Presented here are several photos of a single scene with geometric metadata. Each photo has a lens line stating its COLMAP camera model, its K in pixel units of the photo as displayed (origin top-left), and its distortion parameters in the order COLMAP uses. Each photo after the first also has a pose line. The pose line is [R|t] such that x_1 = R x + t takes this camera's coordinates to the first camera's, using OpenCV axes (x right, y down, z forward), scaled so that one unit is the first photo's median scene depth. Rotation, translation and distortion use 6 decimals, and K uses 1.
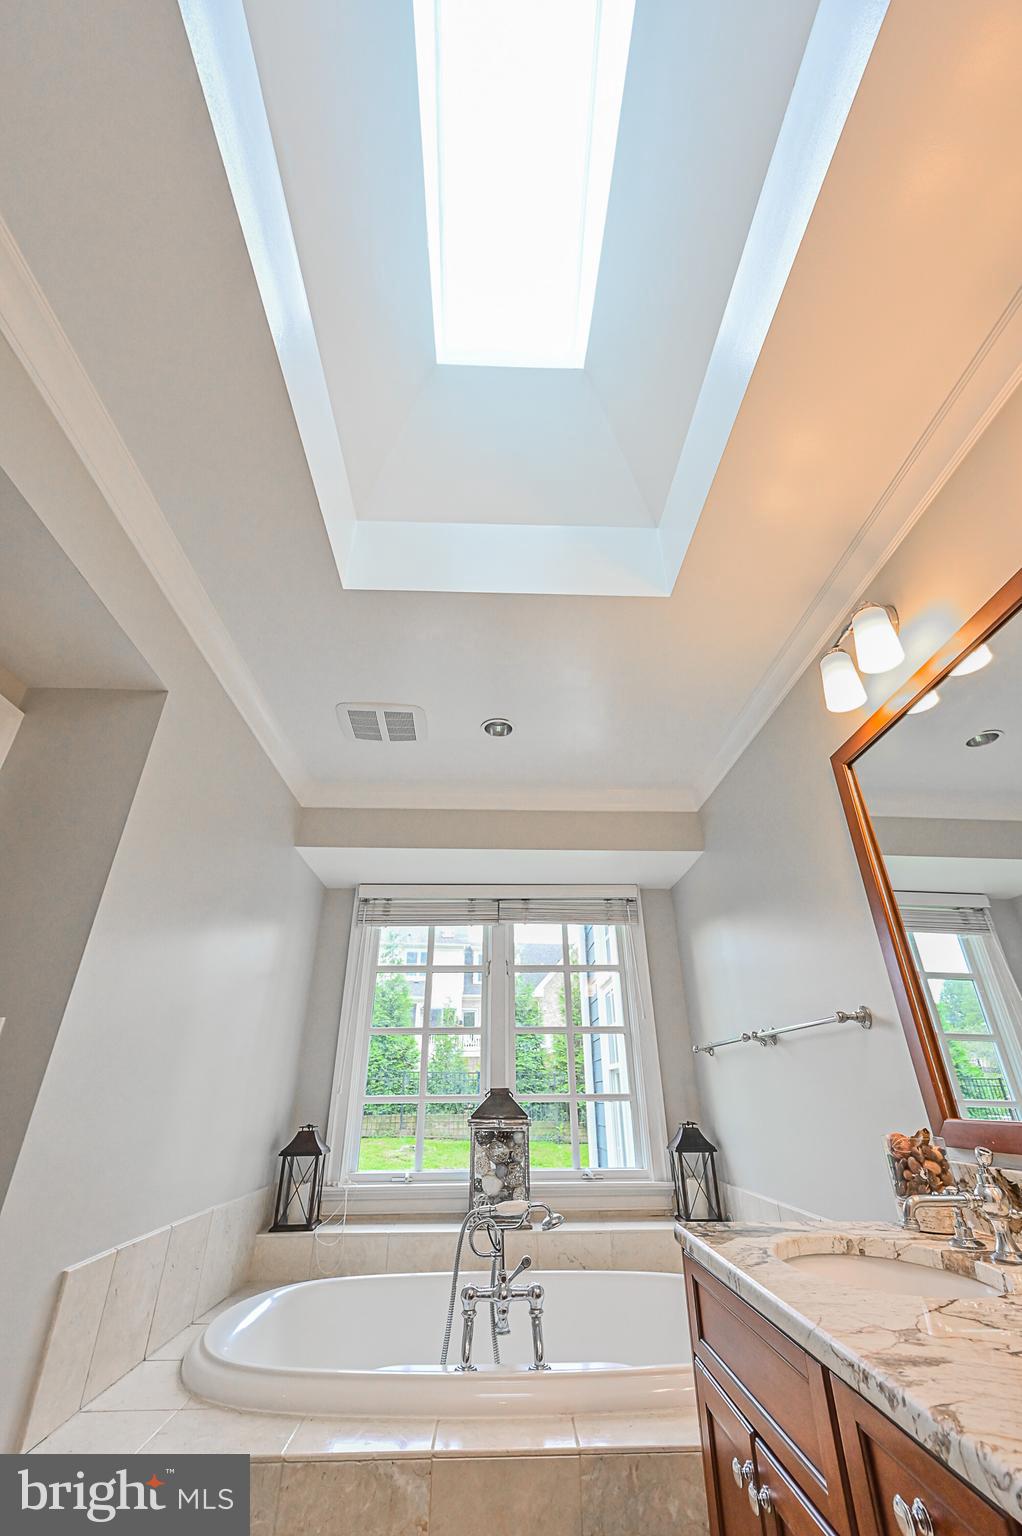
lens RADIAL K [[609.0, 0, 514.5], [0, 609.0, 771.6], [0, 0, 1]] dist [-0.002833, 0.000704]
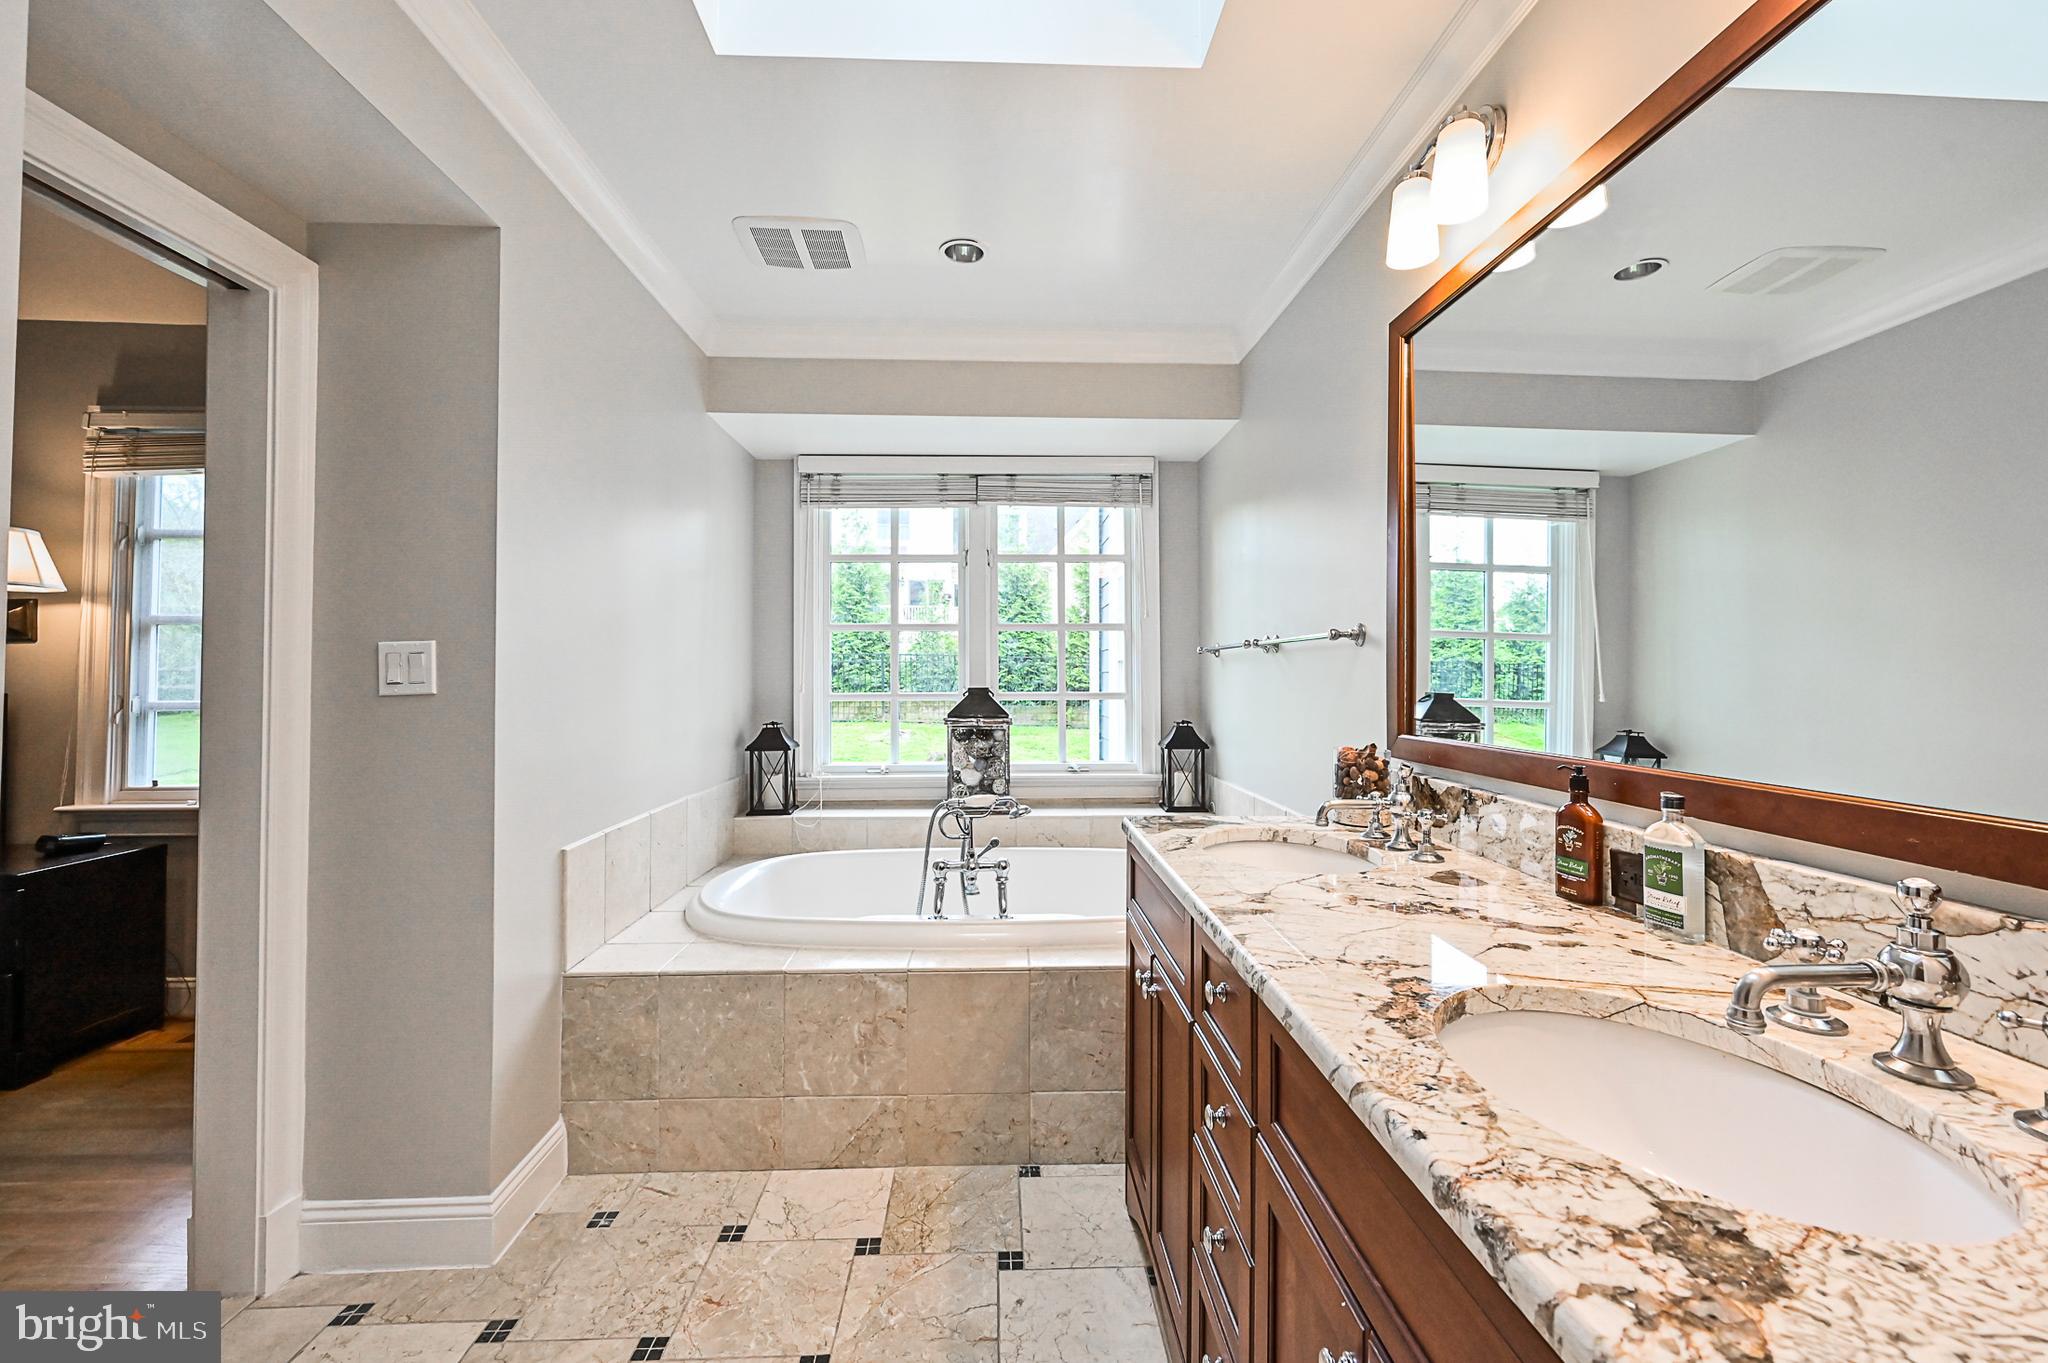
lens RADIAL K [[812.0, 0, 1023.9], [0, 812.0, 675.4], [0, 0, 1]] dist [-0.002833, 0.000704]
pose [[0.999914, 0.006866, 0.011135, 0.043908], [-0.011254, 0.885449, 0.464601, -0.088760], [-0.006670, -0.464686, 0.885450, -0.095207]]
